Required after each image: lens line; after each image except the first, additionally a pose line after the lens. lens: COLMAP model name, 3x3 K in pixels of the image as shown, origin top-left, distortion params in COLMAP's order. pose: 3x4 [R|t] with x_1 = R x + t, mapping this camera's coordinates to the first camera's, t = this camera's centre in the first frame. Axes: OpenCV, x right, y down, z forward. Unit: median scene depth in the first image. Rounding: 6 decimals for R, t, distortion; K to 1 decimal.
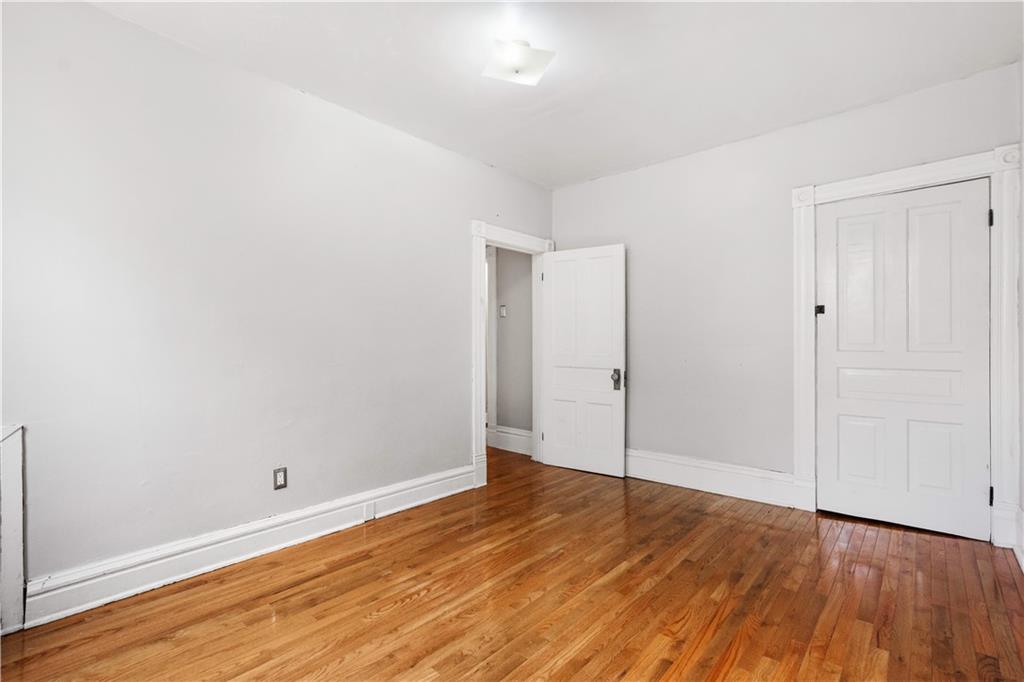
lens RADIAL K [[470.3, 0, 518.1], [0, 470.3, 336.8], [0, 0, 1]] dist [-0.003981, 0.002340]
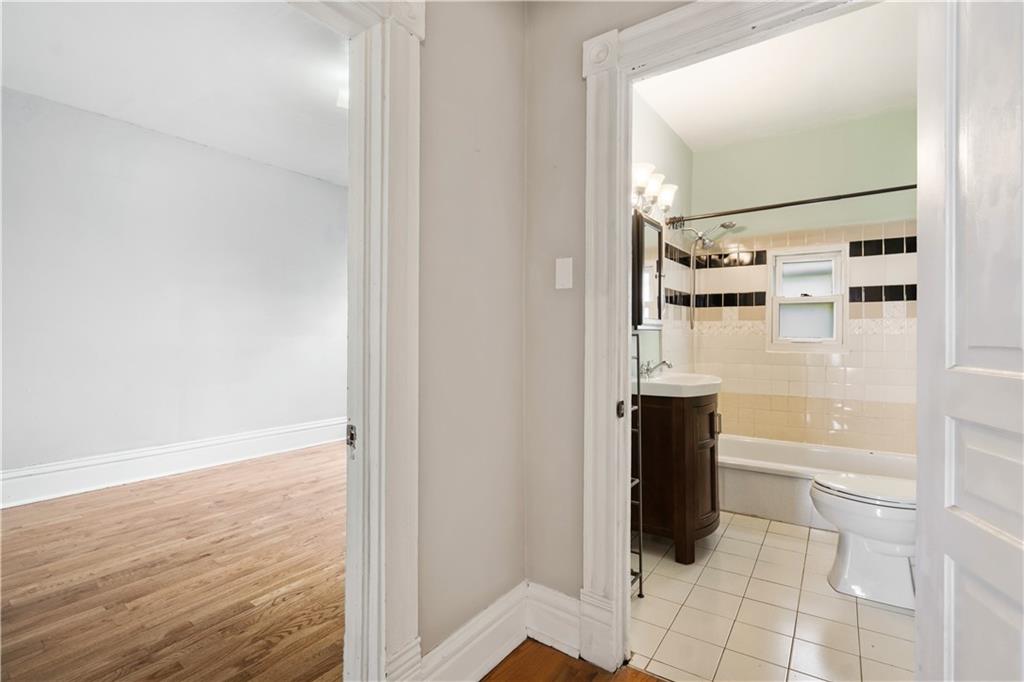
lens RADIAL K [[470.3, 0, 510.7], [0, 470.3, 334.9], [0, 0, 1]] dist [-0.003981, 0.002340]
pose [[-0.994886, -0.004403, -0.100906, -0.227182], [-0.003971, 0.999982, -0.004484, 0.025053], [0.100924, -0.004060, -0.994886, 1.978576]]
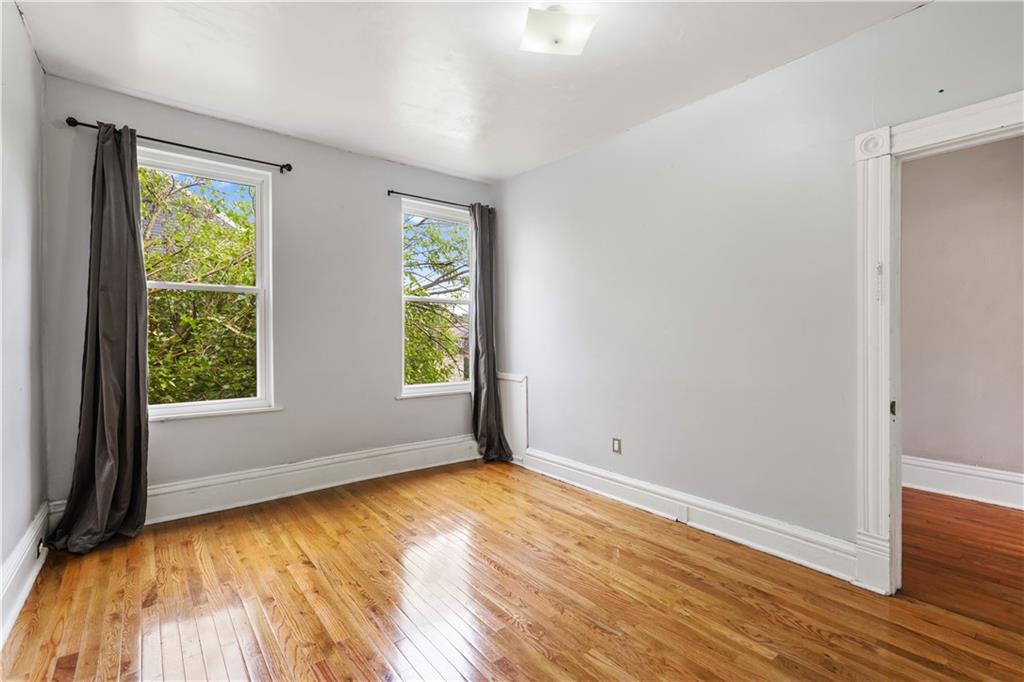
lens RADIAL K [[470.3, 0, 510.8], [0, 470.3, 341.9], [0, 0, 1]] dist [-0.003981, 0.002340]
pose [[-0.176989, 0.012581, -0.984132, 0.803536], [0.008360, 0.999901, 0.011279, 0.003339], [0.984177, -0.006231, -0.177077, 0.950296]]
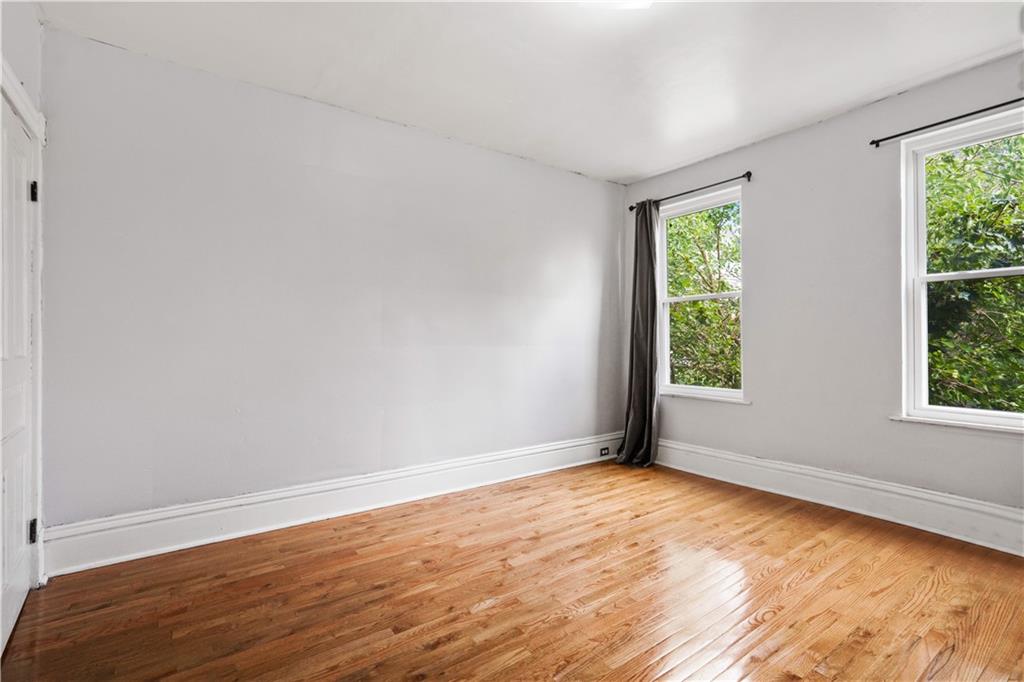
lens RADIAL K [[470.3, 0, 518.4], [0, 470.3, 340.5], [0, 0, 1]] dist [-0.003981, 0.002340]
pose [[-0.975231, 0.006025, 0.221108, 0.001792], [0.005418, 0.999980, -0.003351, 0.013941], [-0.221123, -0.002070, -0.975244, 1.584905]]
